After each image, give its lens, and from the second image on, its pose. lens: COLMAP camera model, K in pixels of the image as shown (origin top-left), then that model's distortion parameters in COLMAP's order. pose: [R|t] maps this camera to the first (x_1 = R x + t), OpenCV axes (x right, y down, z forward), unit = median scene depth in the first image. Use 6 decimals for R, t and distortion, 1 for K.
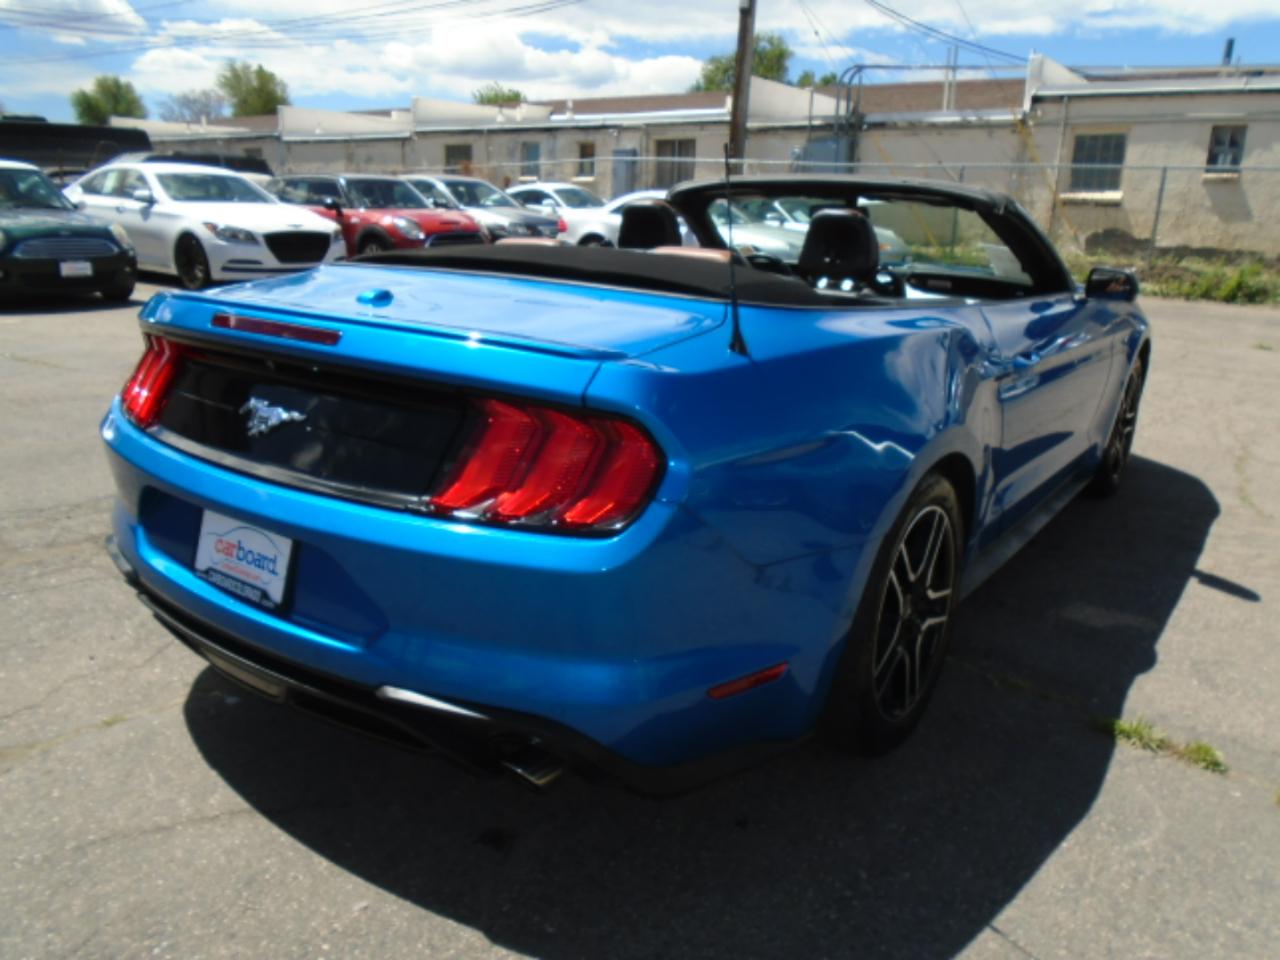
lens RADIAL K [[980.1, 0, 646.1], [0, 980.1, 480.3], [0, 0, 1]] dist [-0.030640, 0.006285]
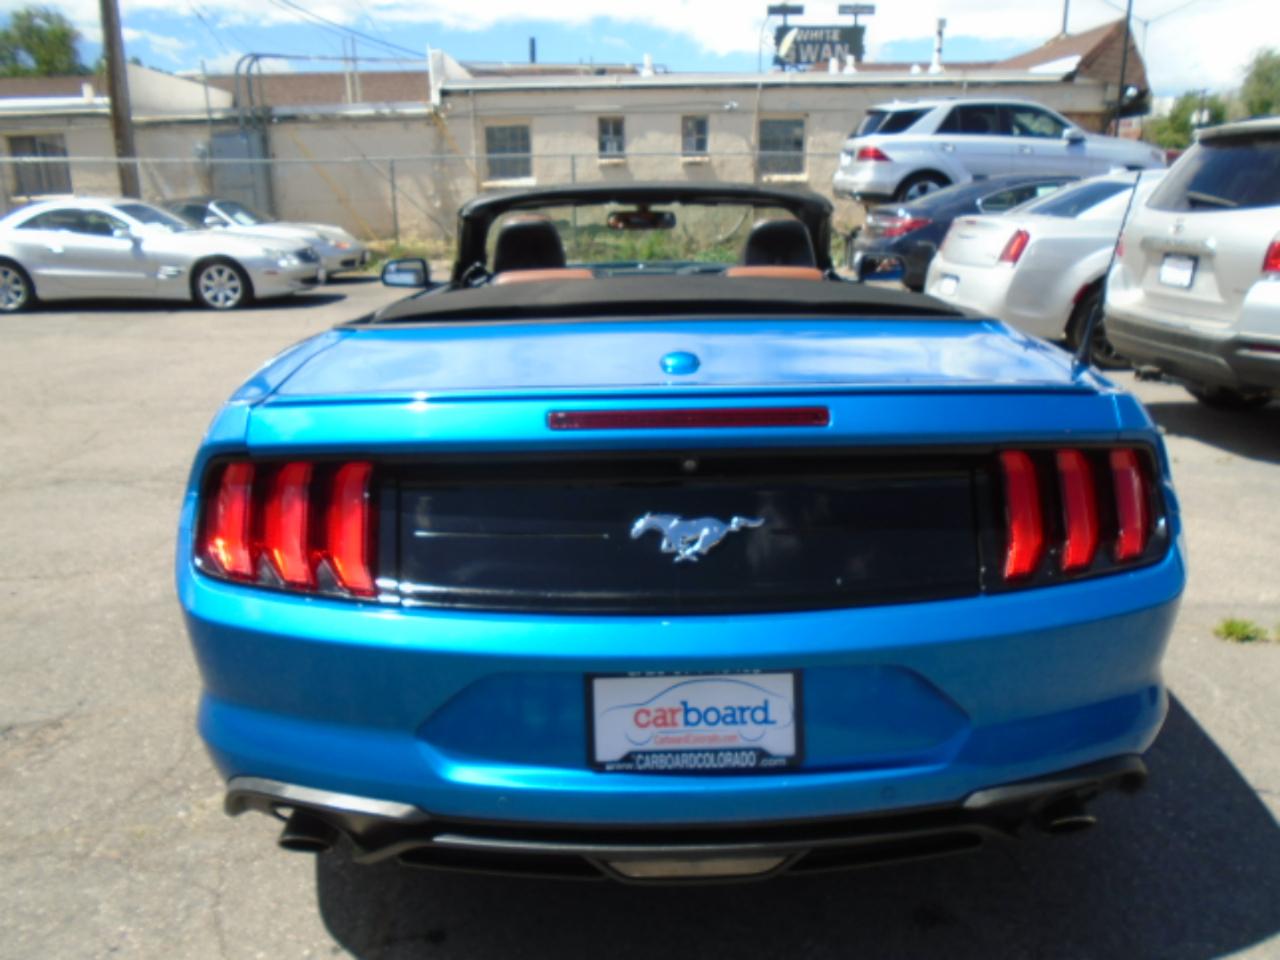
lens RADIAL K [[977.4, 0, 637.0], [0, 977.4, 473.1], [0, 0, 1]] dist [-0.011137, -0.003333]
pose [[0.795973, -0.204331, 0.569803, -0.119730], [0.202420, 0.976965, 0.067573, -0.024263], [-0.570485, 0.061553, 0.818998, 0.054525]]
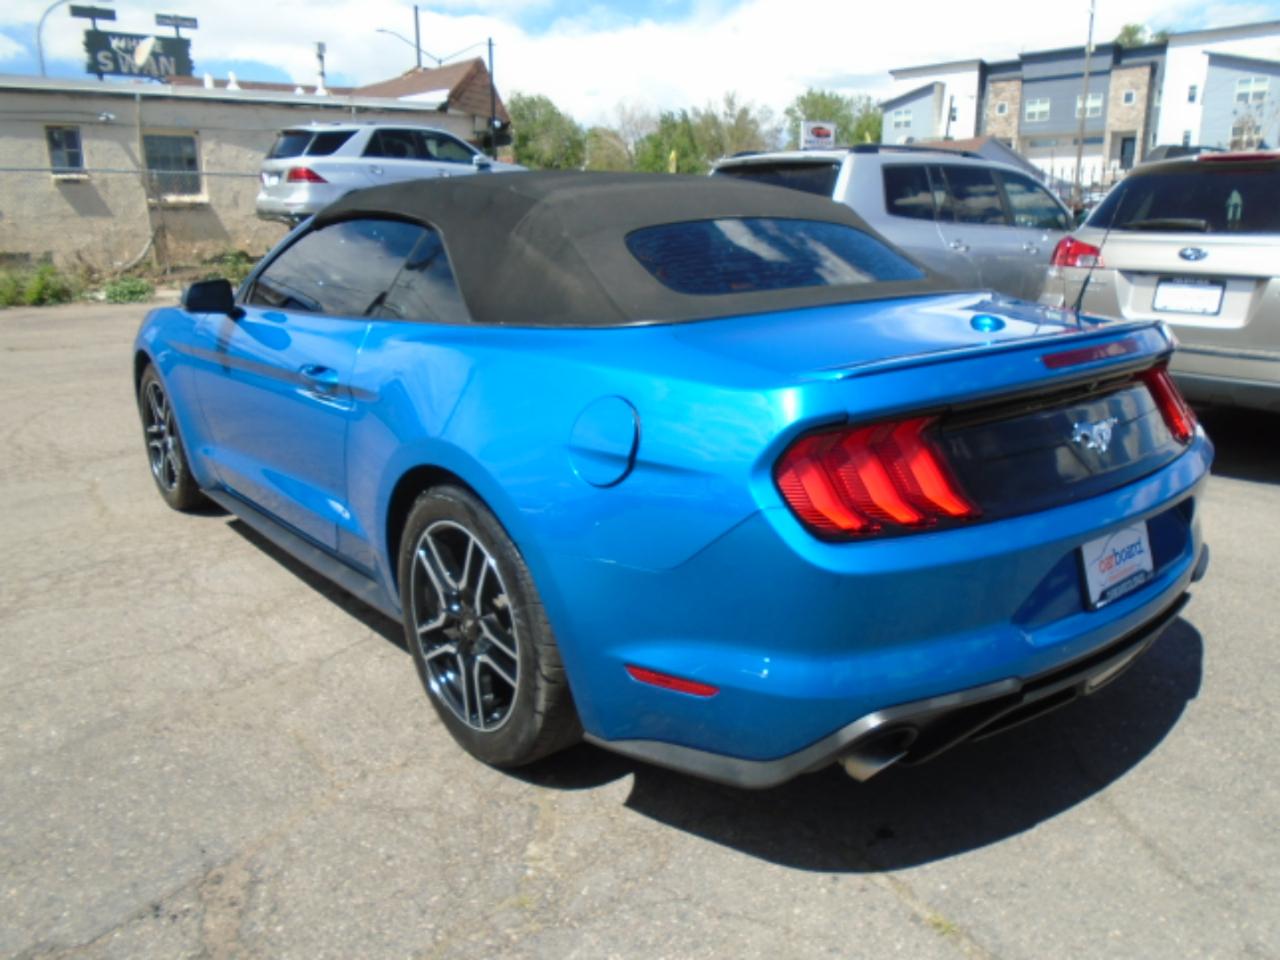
lens RADIAL K [[988.6, 0, 642.4], [0, 988.6, 479.2], [0, 0, 1]] dist [-0.014865, -0.000759]
pose [[0.232035, -0.288327, 0.928993, -0.218914], [0.287529, 0.932711, 0.217665, -0.057252], [-0.929240, 0.216607, 0.299324, 0.162051]]
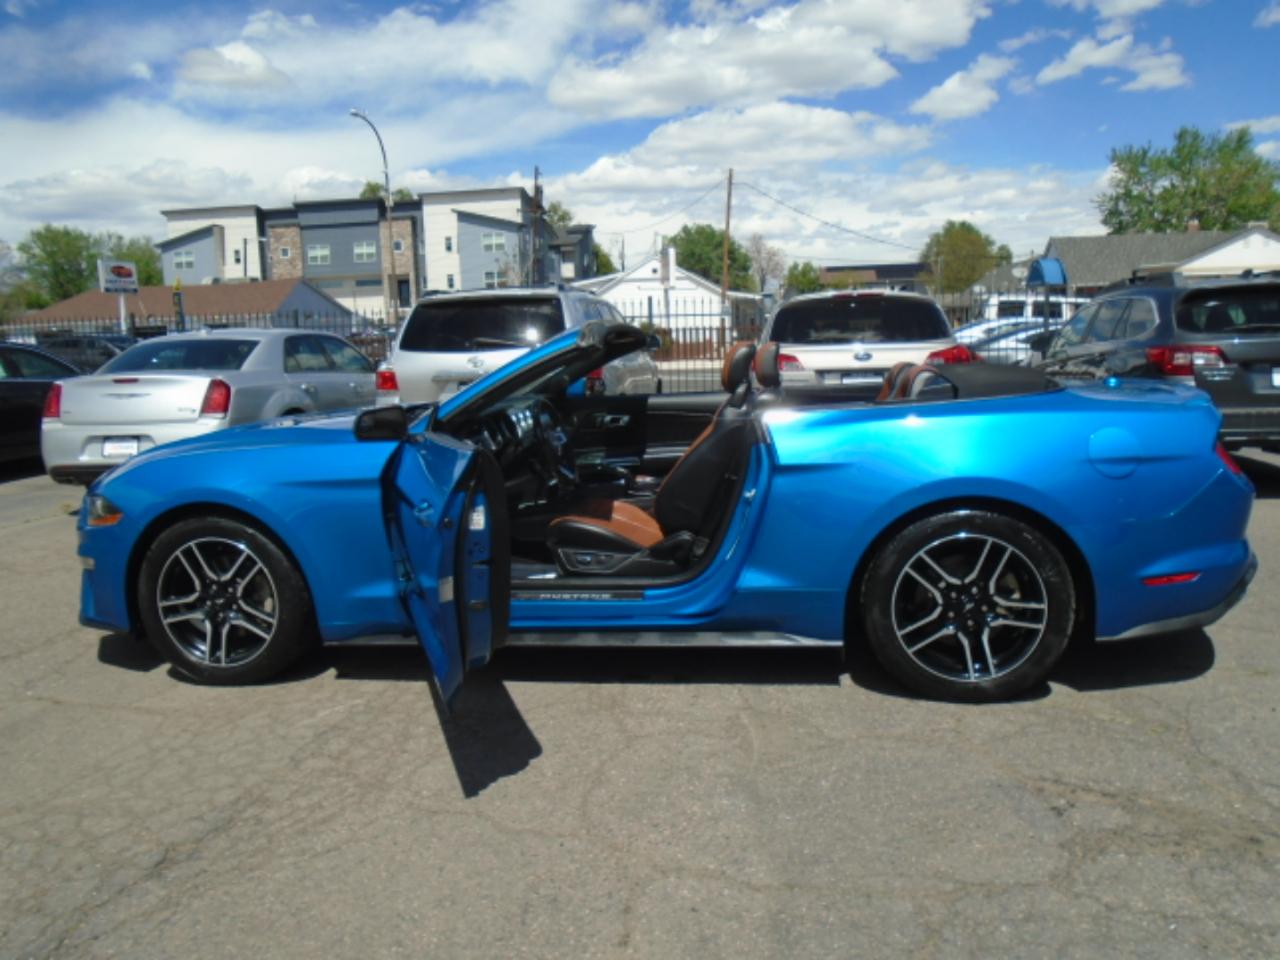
lens RADIAL K [[997.0, 0, 674.4], [0, 997.0, 453.9], [0, 0, 1]] dist [-0.044160, 0.035386]
pose [[-0.475087, -0.123185, 0.871274, -0.248564], [0.264984, 0.924162, 0.275152, -0.128817], [-0.839092, 0.361595, -0.406415, 0.400951]]
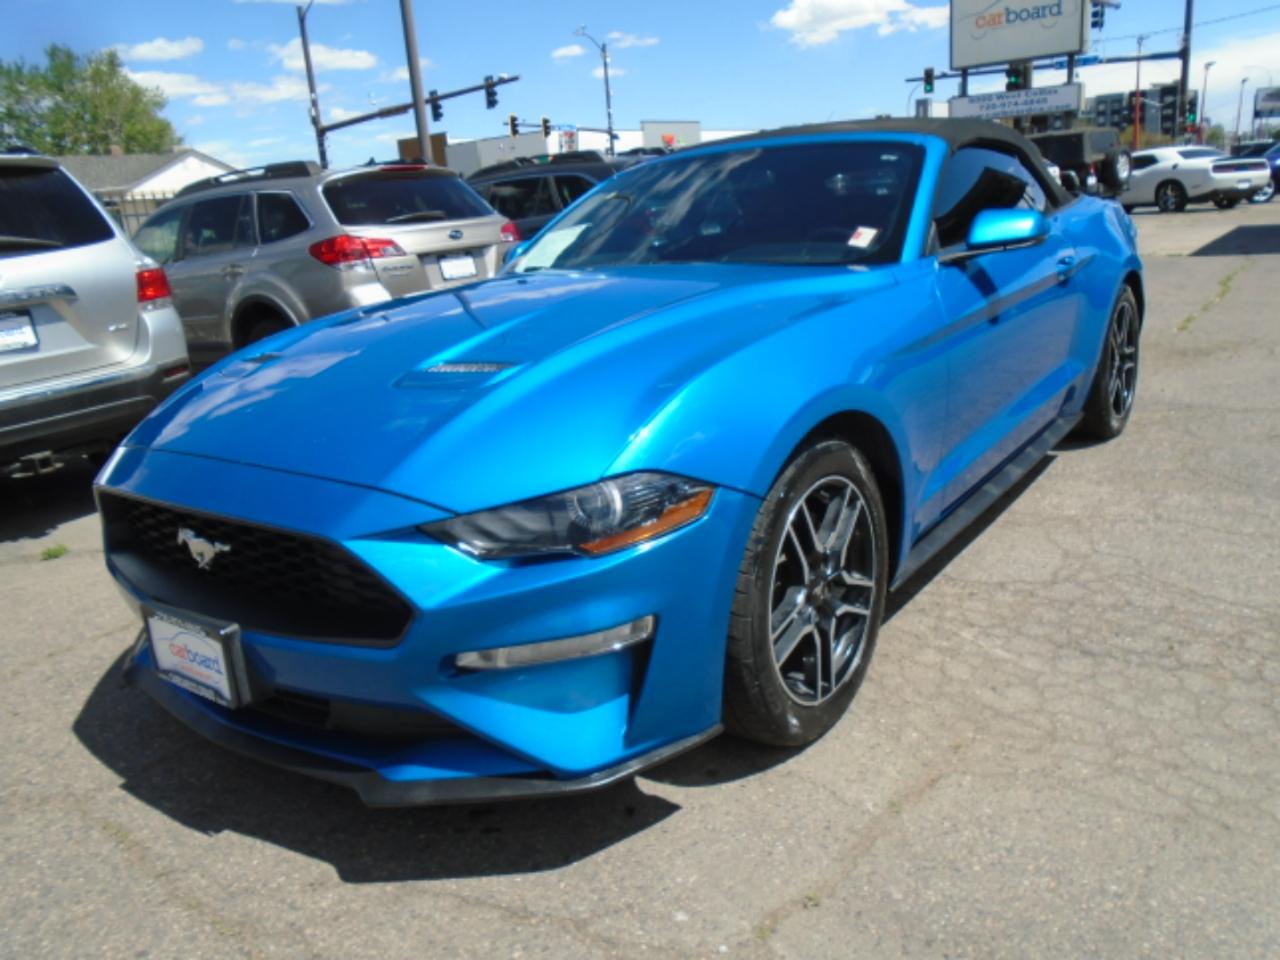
lens RADIAL K [[974.4, 0, 648.1], [0, 974.4, 483.9], [0, 0, 1]] dist [-0.017641, -0.008103]
pose [[-0.998522, 0.054348, 0.000992, 0.086626], [0.046359, 0.841931, 0.537591, -0.147943], [0.028382, 0.536842, -0.843205, 0.535921]]
